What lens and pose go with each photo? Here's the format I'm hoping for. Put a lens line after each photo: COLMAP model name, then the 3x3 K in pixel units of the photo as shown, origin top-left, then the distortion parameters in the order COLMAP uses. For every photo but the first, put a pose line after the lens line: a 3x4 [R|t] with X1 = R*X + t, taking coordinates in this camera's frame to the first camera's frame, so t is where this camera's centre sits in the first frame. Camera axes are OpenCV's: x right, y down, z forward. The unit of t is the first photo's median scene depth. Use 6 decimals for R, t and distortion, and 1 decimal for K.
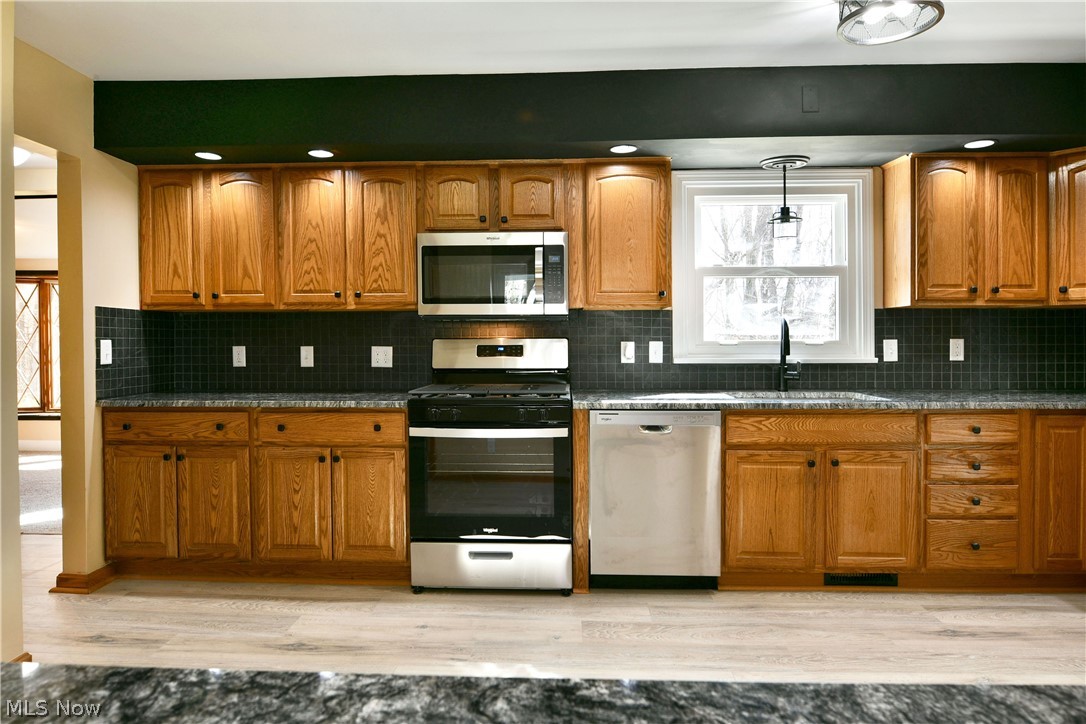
lens RADIAL K [[655.1, 0, 542.6], [0, 655.1, 351.2], [0, 0, 1]] dist [-0.002174, -0.015923]
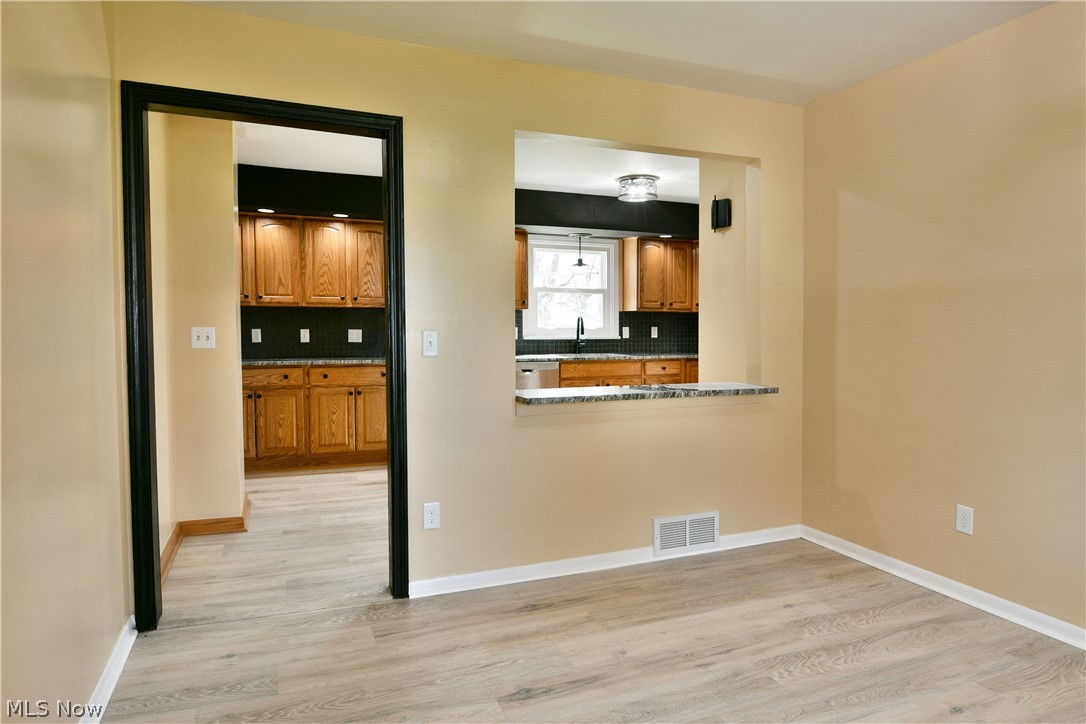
lens RADIAL K [[655.1, 0, 542.6], [0, 655.1, 351.2], [0, 0, 1]] dist [-0.002174, -0.015923]
pose [[0.910516, -0.009483, 0.413364, -0.569201], [0.001106, 0.999789, 0.020499, 0.015817], [-0.413472, -0.018207, 0.910335, -0.770675]]
